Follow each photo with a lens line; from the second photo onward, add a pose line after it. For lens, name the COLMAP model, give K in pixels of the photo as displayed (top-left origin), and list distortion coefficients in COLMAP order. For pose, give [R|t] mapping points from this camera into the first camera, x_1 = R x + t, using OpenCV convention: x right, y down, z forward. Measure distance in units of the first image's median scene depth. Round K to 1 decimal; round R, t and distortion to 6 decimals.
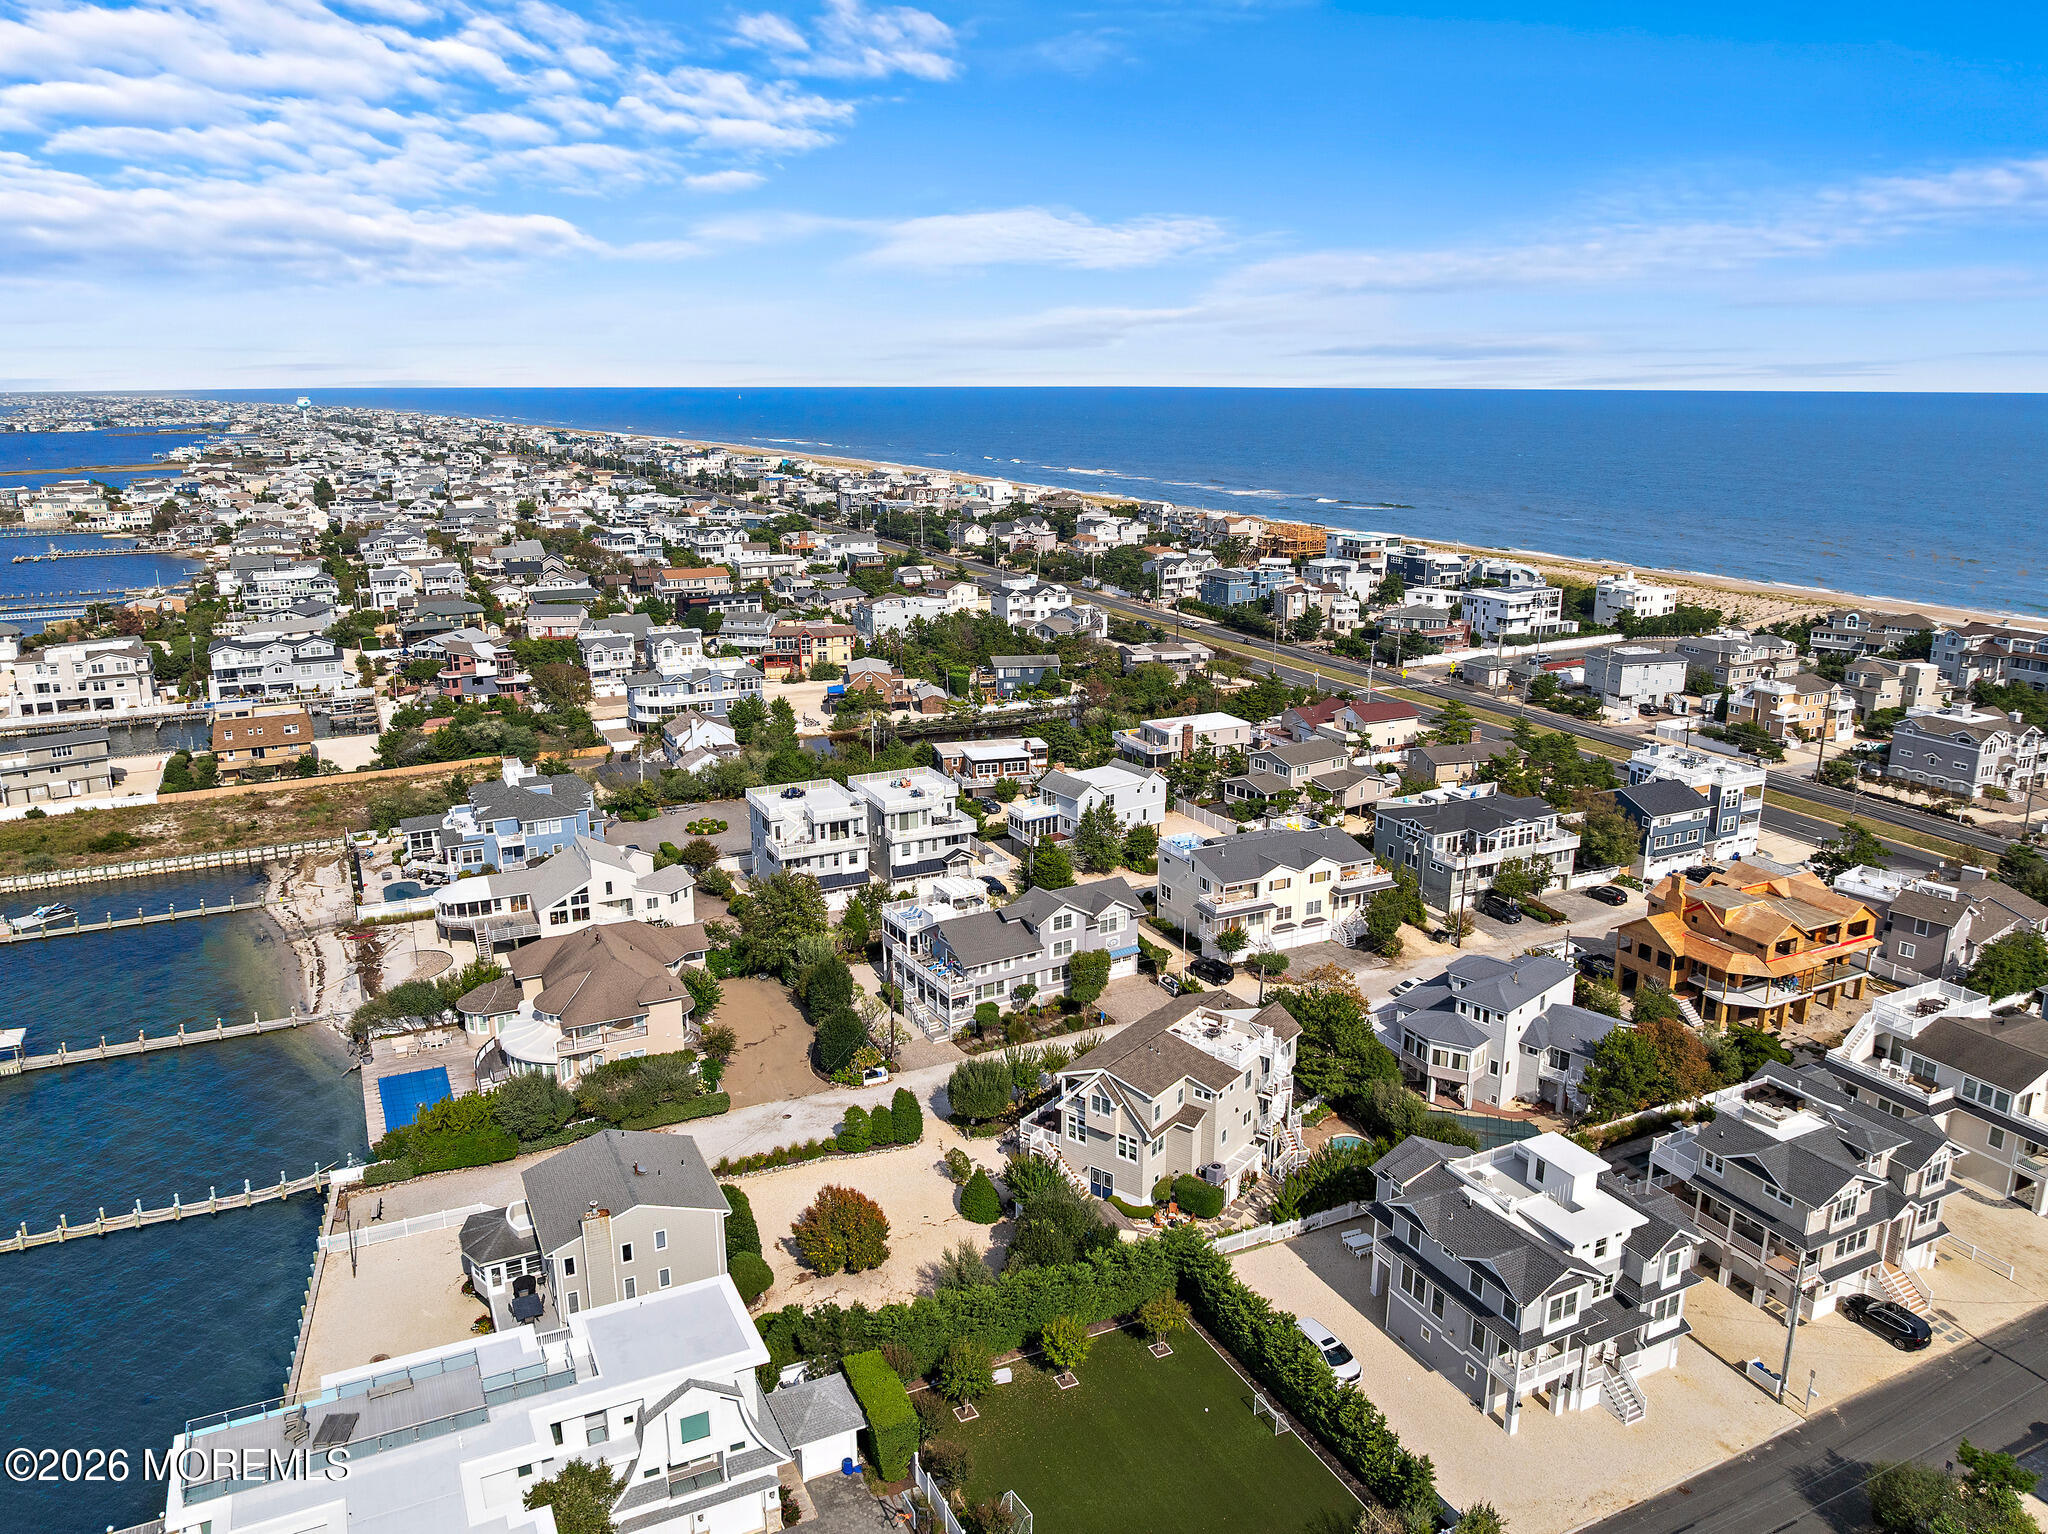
lens RADIAL K [[1454.1, 0, 1024.0], [0, 1454.1, 767.0], [0, 0, 1]] dist [-0.035157, -0.000631]
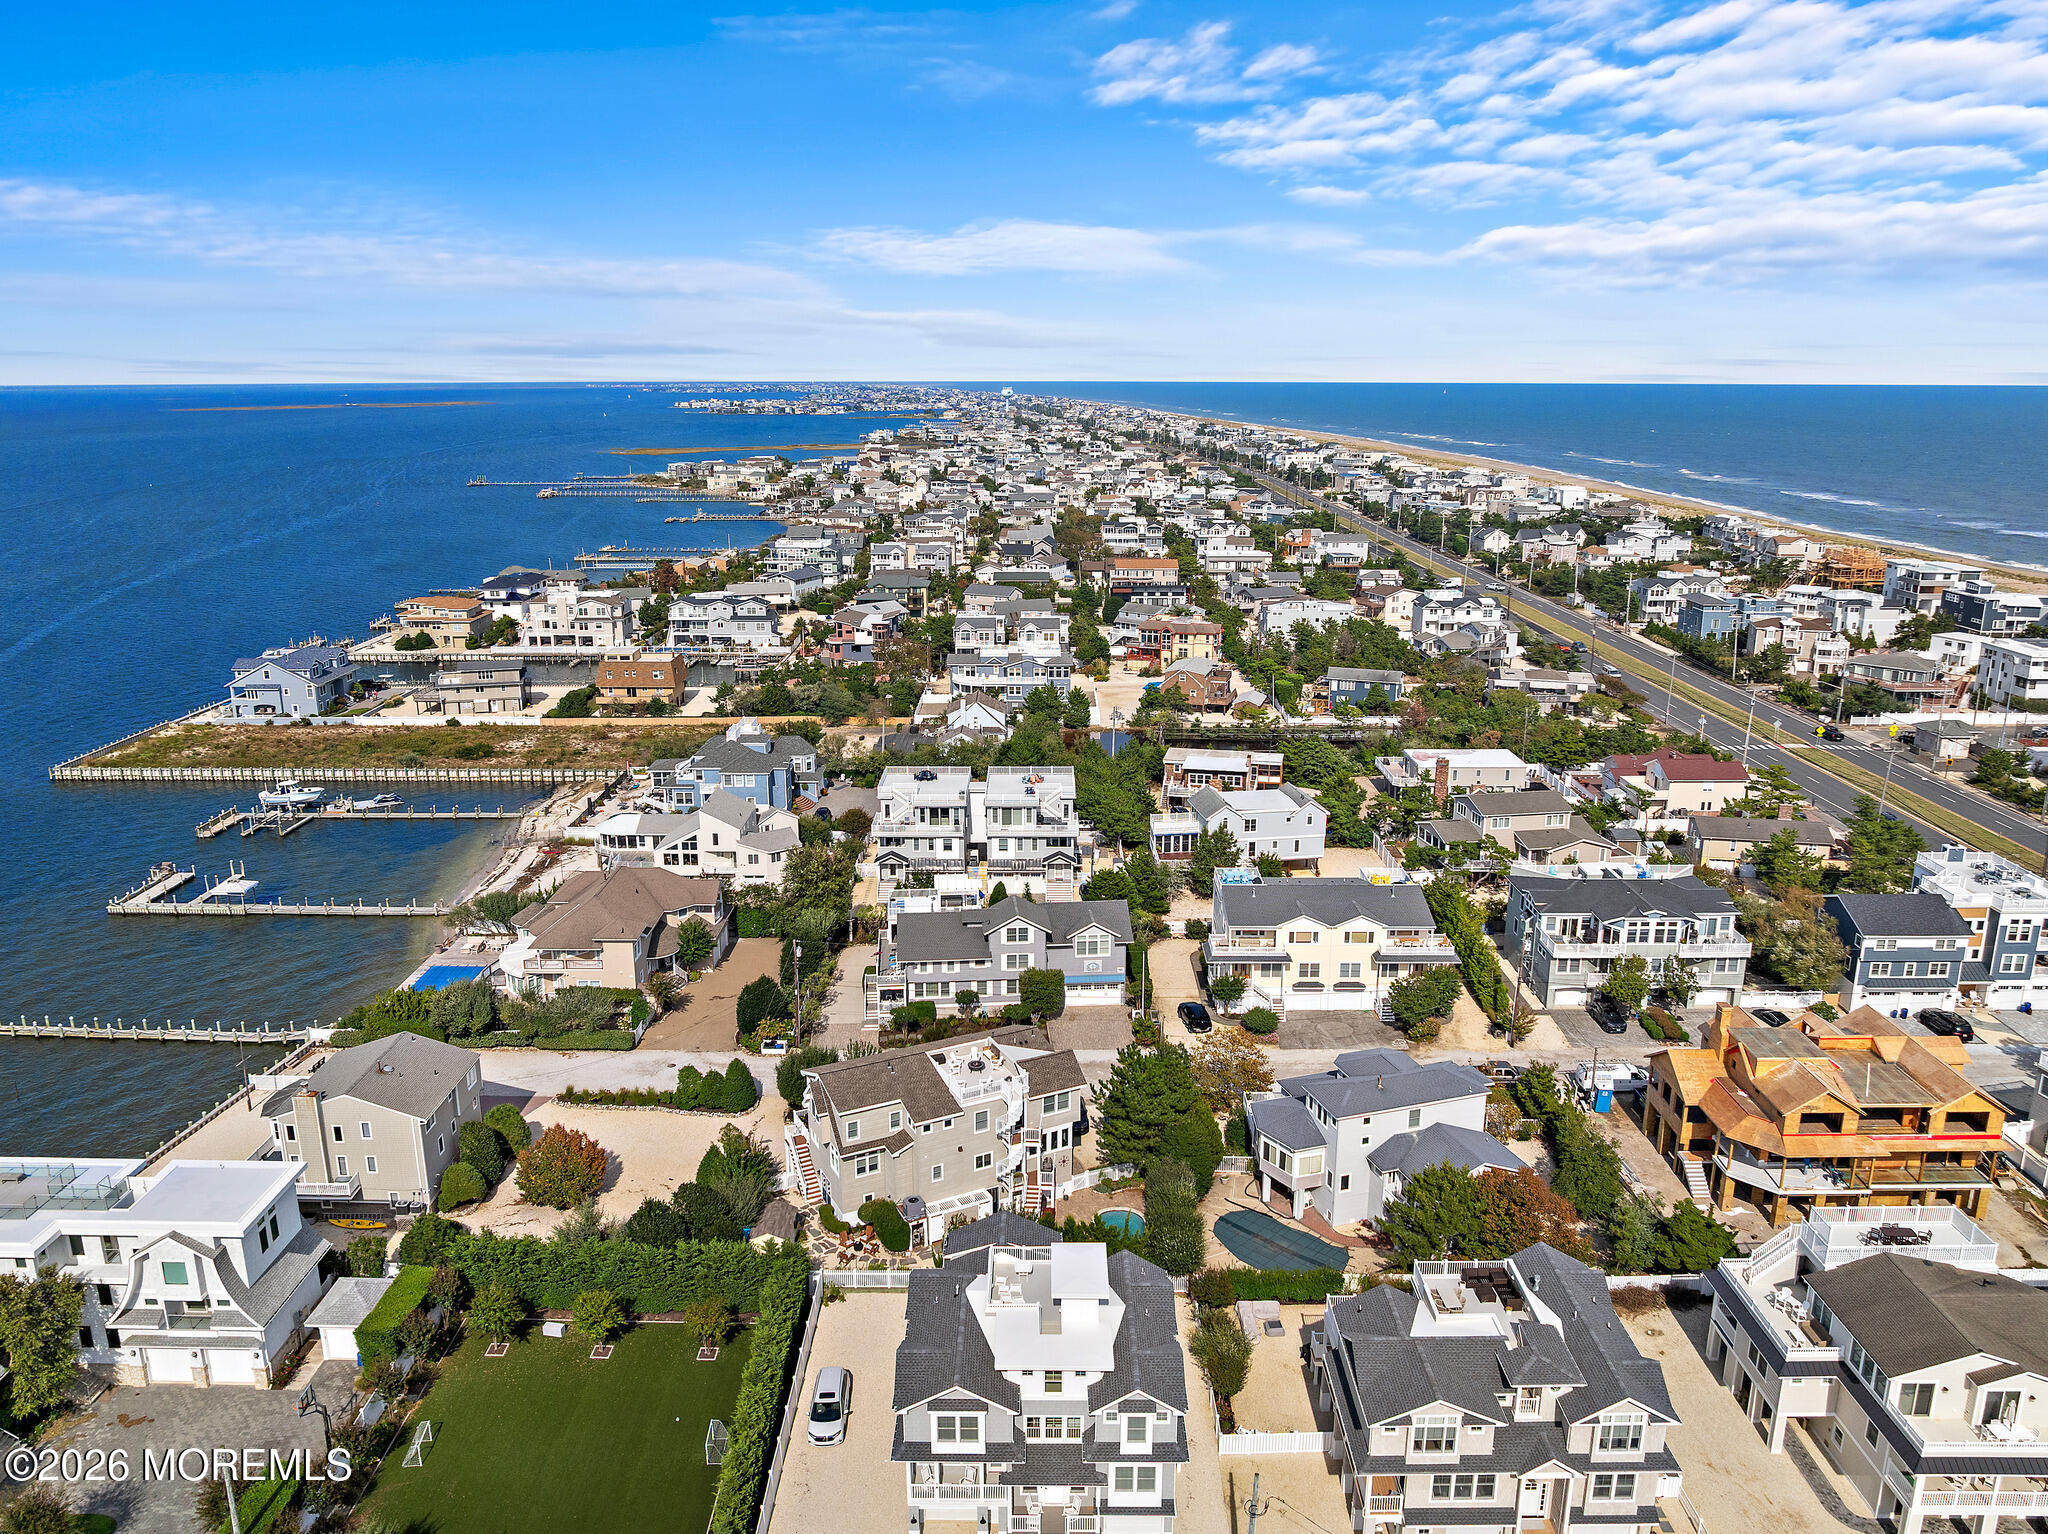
lens RADIAL K [[1454.1, 0, 1024.0], [0, 1454.1, 767.0], [0, 0, 1]] dist [-0.035157, -0.000631]
pose [[0.893854, 0.115620, -0.433195, 0.353280], [-0.113957, 0.993036, 0.029903, -0.027333], [0.433635, 0.022637, 0.900804, 0.100682]]
